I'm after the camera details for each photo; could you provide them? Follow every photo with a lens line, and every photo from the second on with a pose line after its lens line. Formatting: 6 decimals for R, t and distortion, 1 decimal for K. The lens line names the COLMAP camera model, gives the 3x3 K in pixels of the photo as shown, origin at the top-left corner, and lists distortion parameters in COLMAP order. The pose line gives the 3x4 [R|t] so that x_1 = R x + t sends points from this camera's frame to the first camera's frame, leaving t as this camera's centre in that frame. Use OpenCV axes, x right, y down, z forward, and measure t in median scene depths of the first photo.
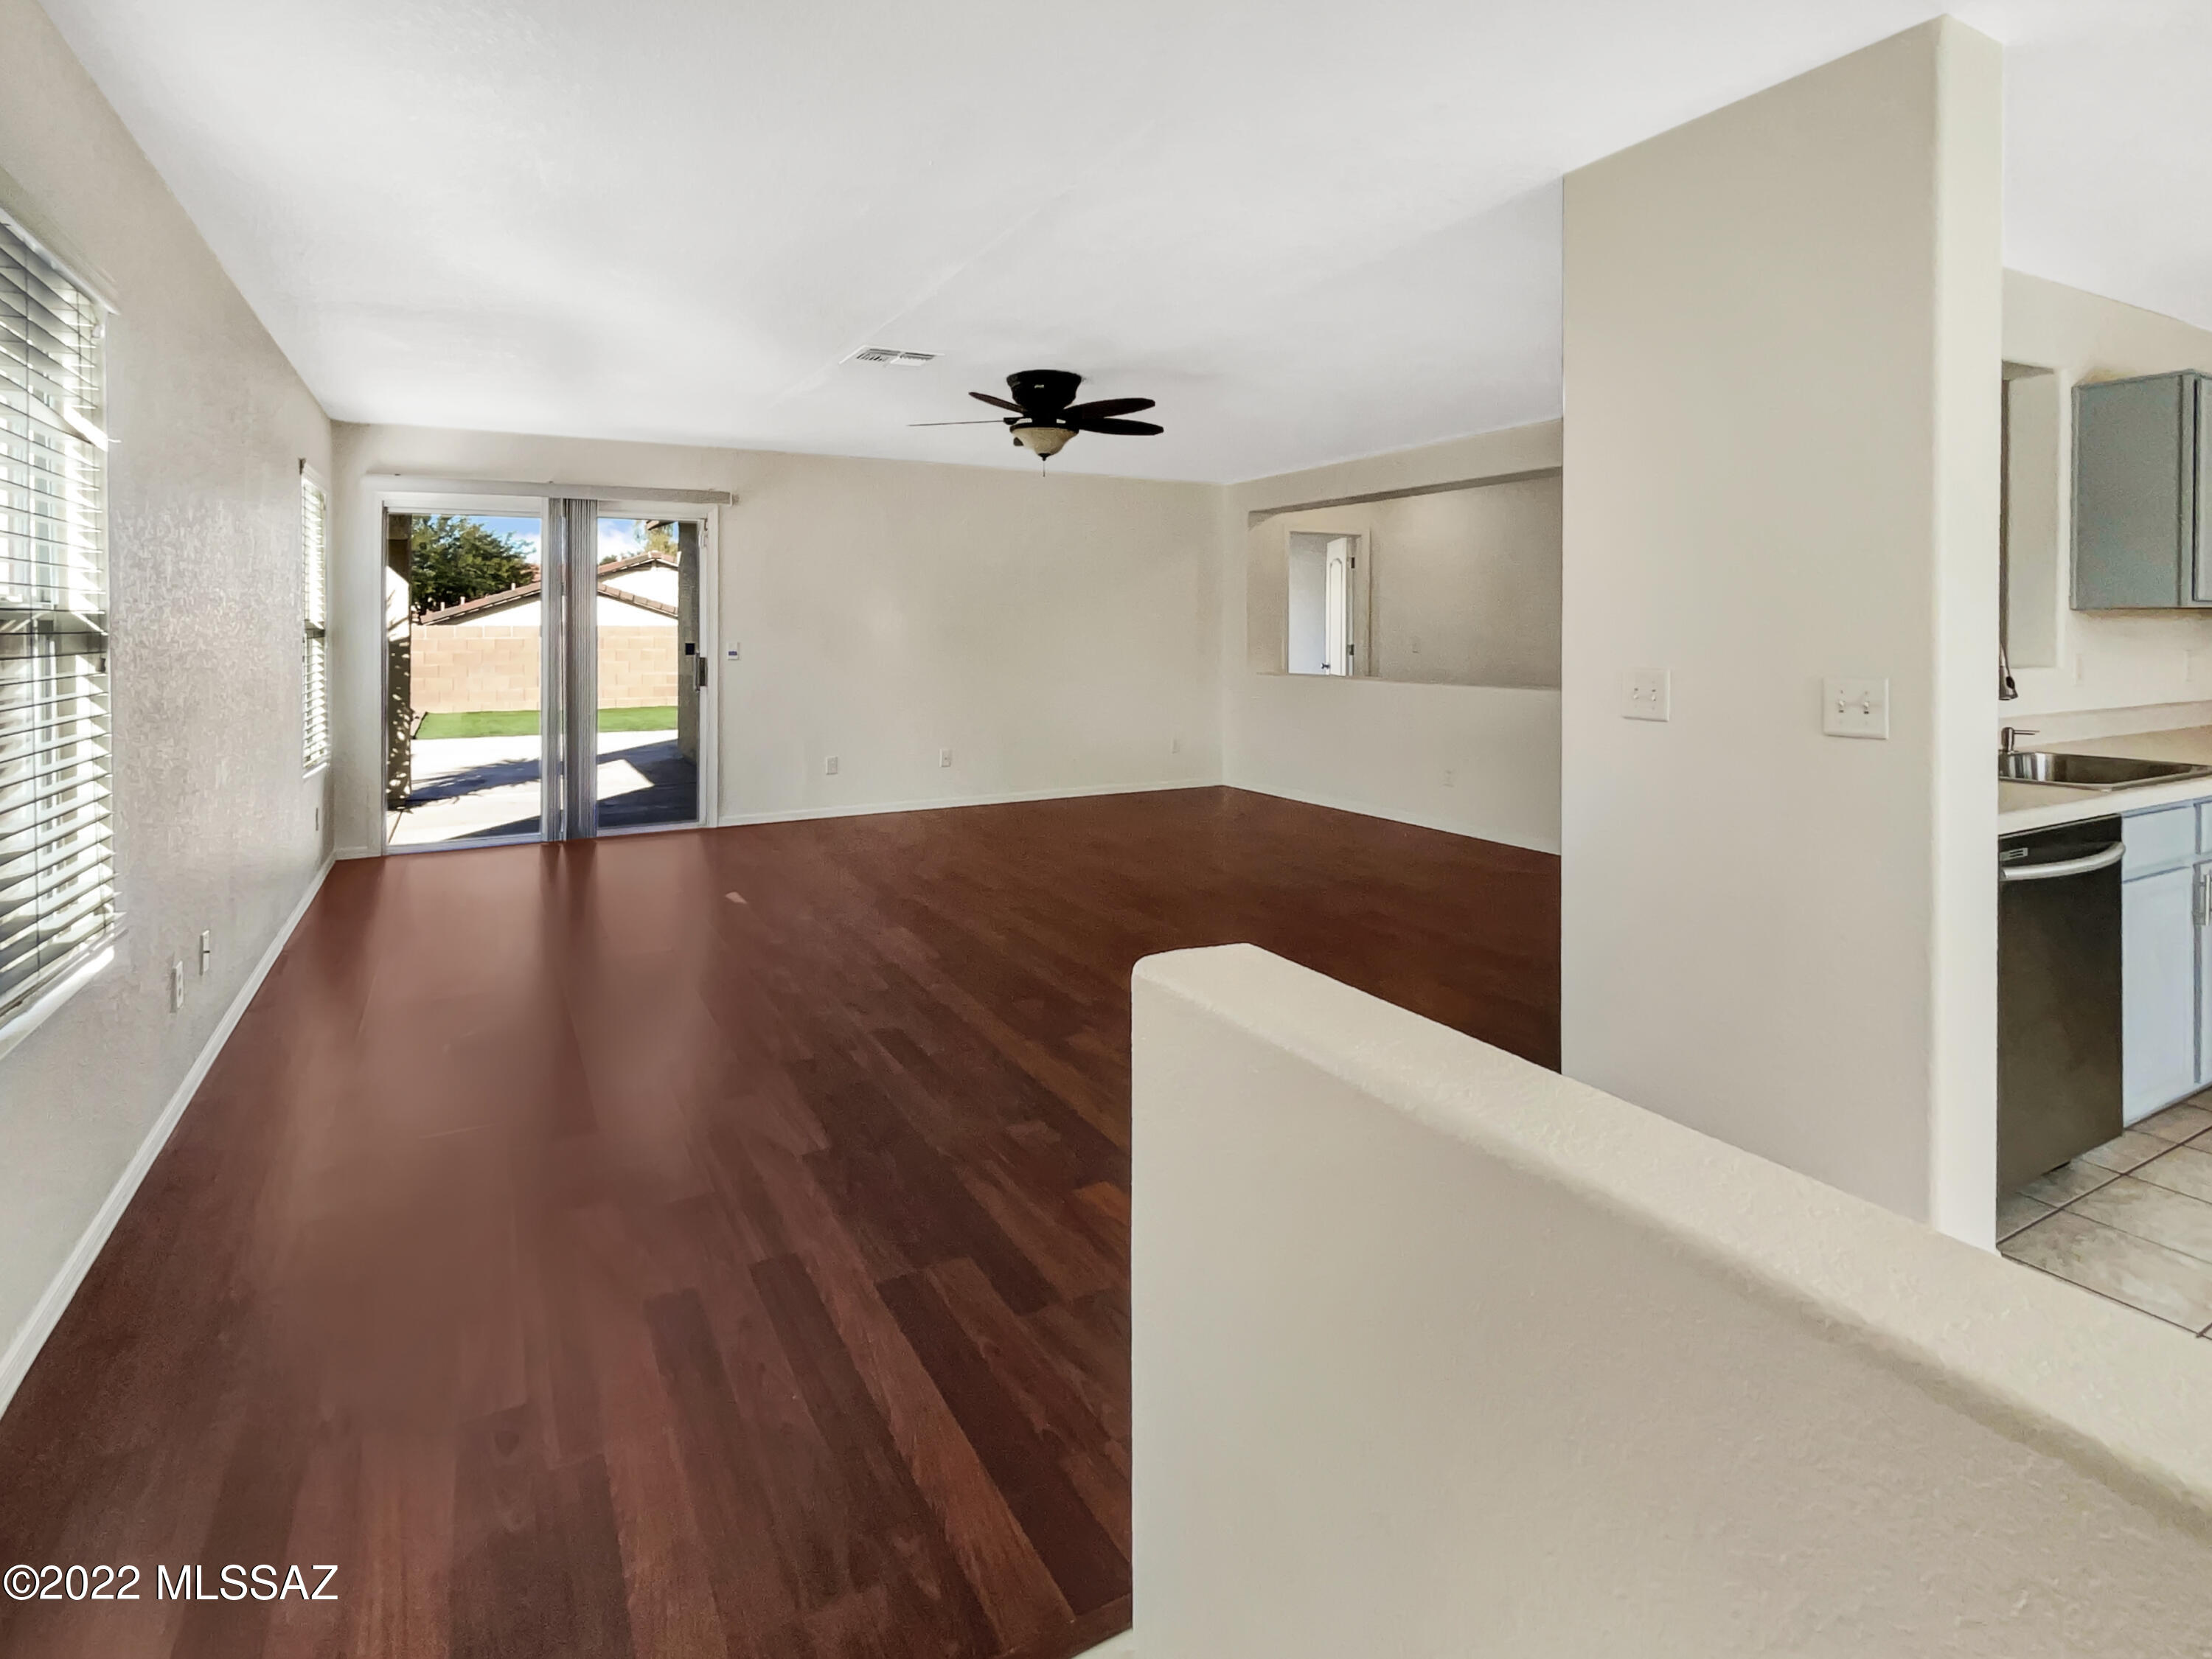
lens RADIAL K [[1119.2, 0, 1098.9], [0, 1119.2, 638.5], [0, 0, 1]] dist [0.000438, 0.000005]
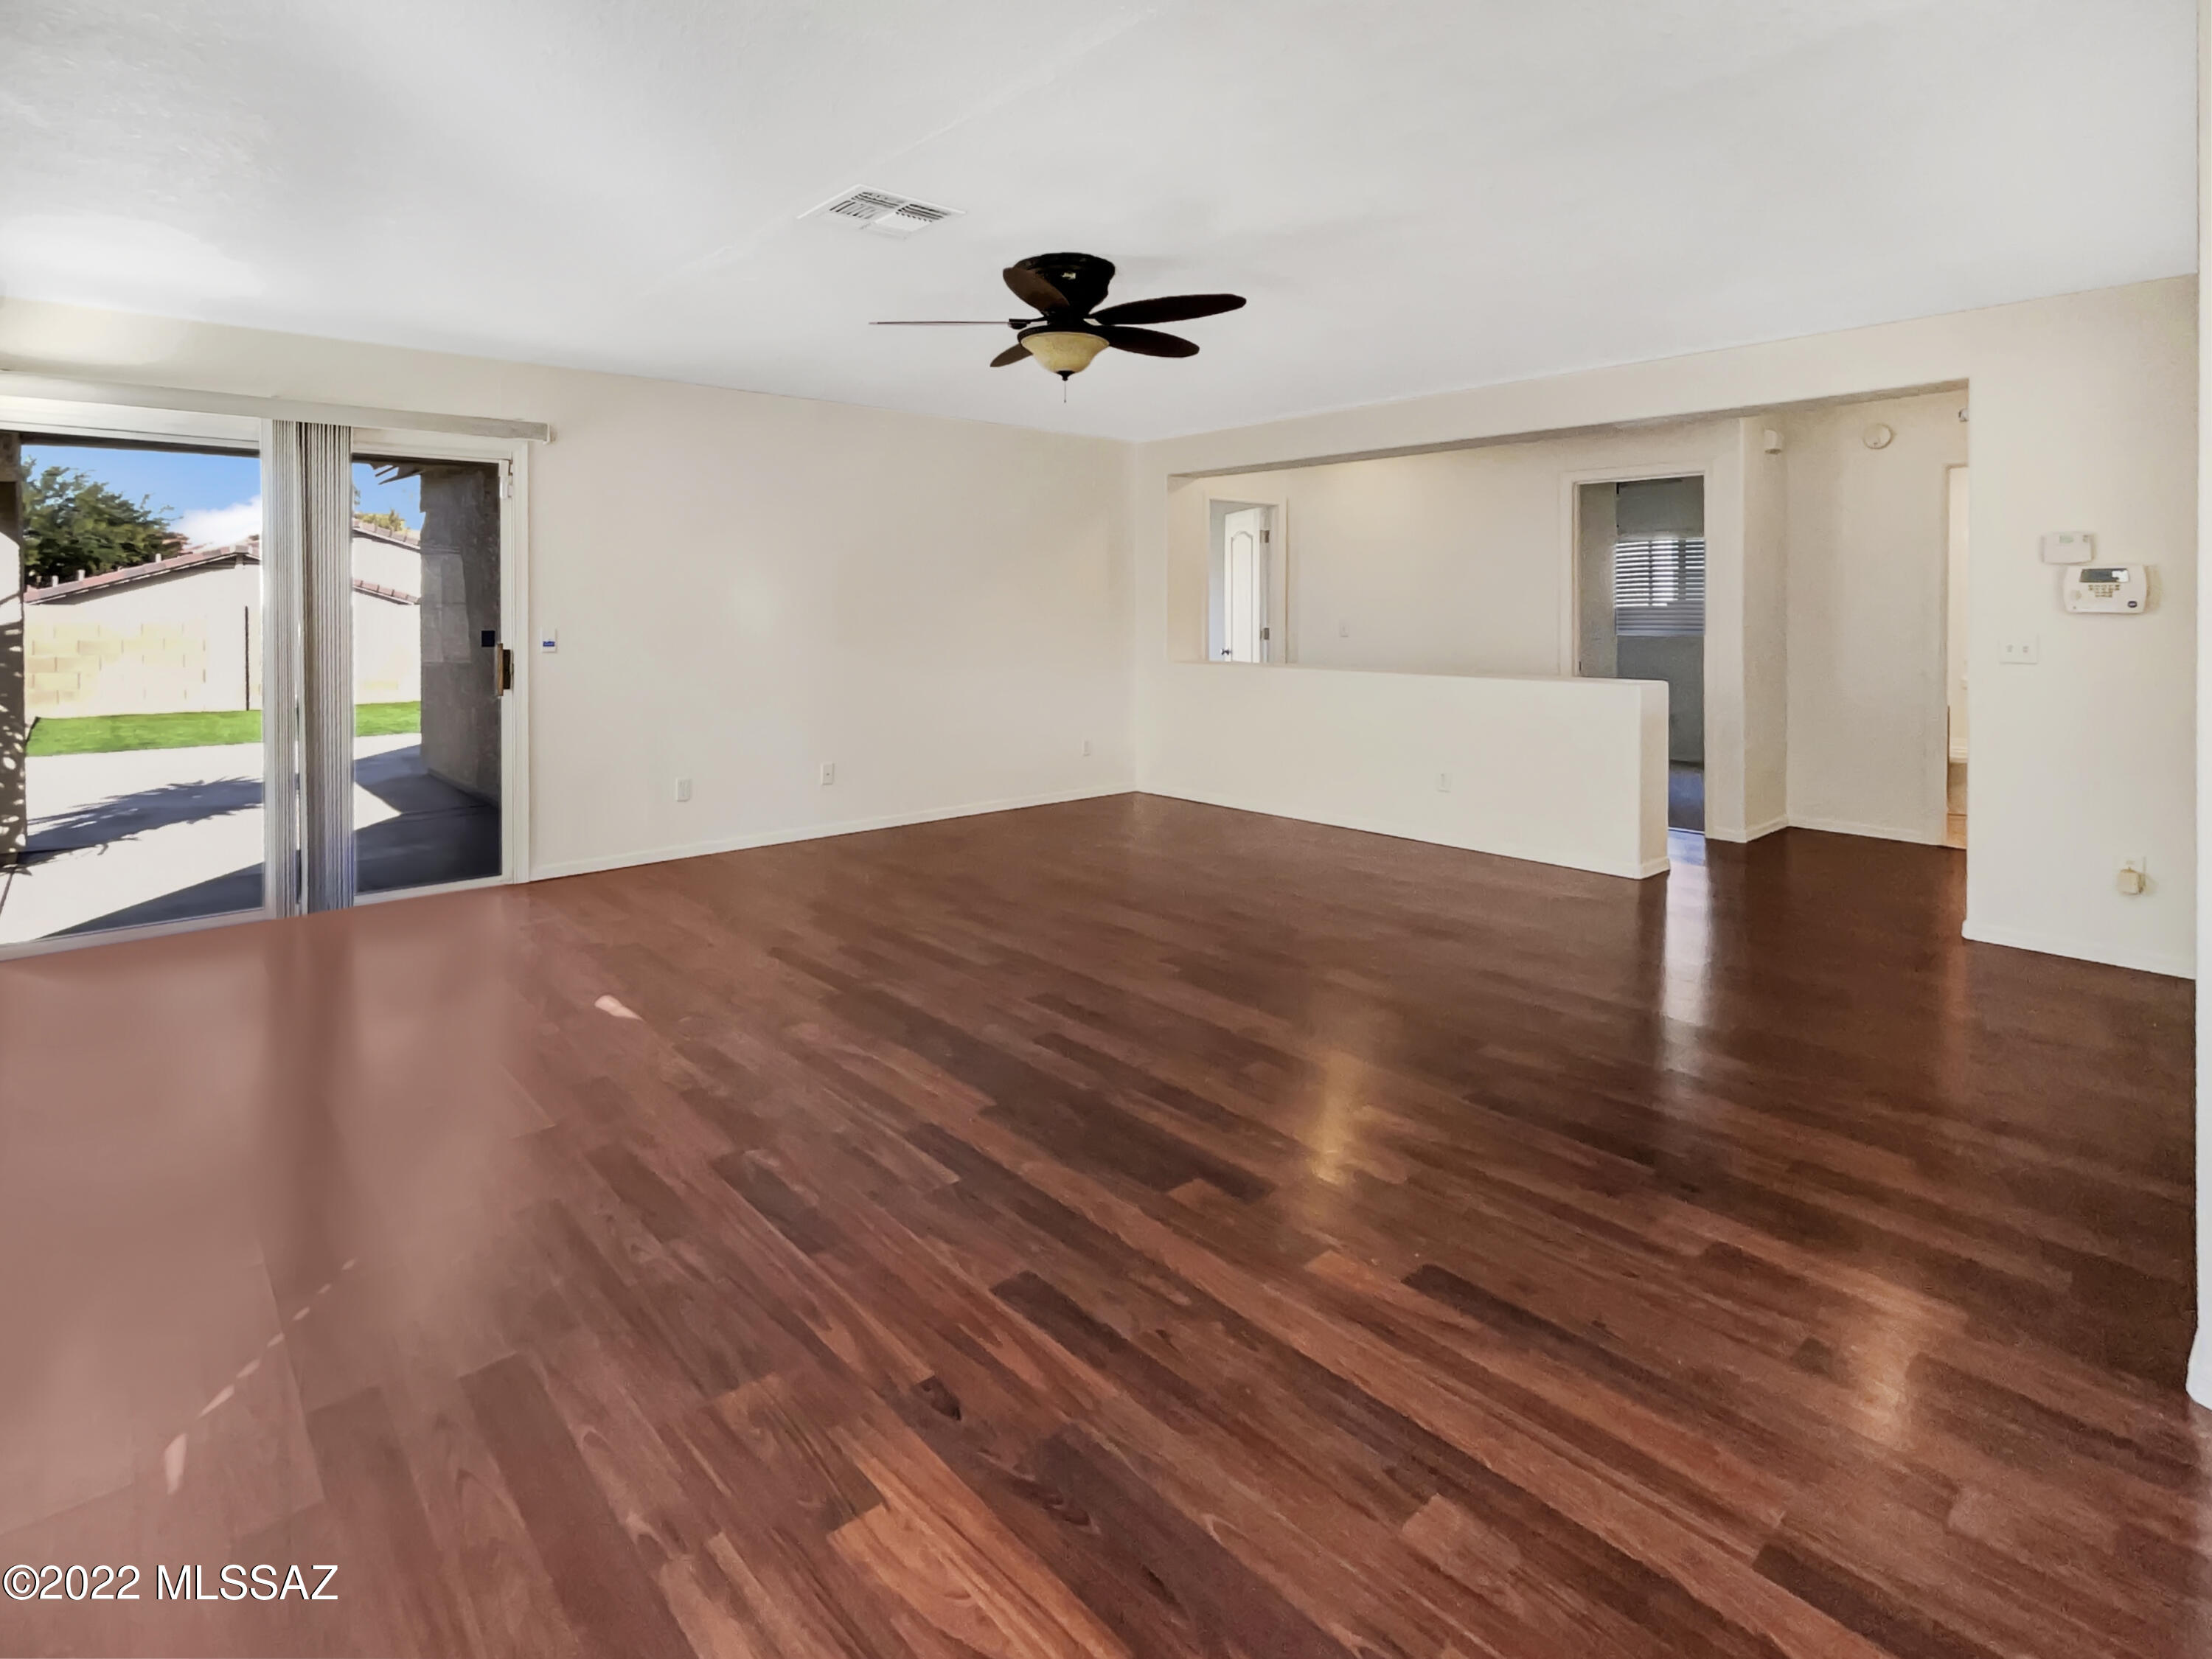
lens RADIAL K [[1144.5, 0, 1095.0], [0, 1144.5, 639.9], [0, 0, 1]] dist [-0.000310, 0.017825]
pose [[0.979208, -0.004602, 0.202808, -0.107120], [0.001094, 0.999848, 0.017403, -0.001821], [-0.202857, -0.016819, 0.979064, 0.155913]]
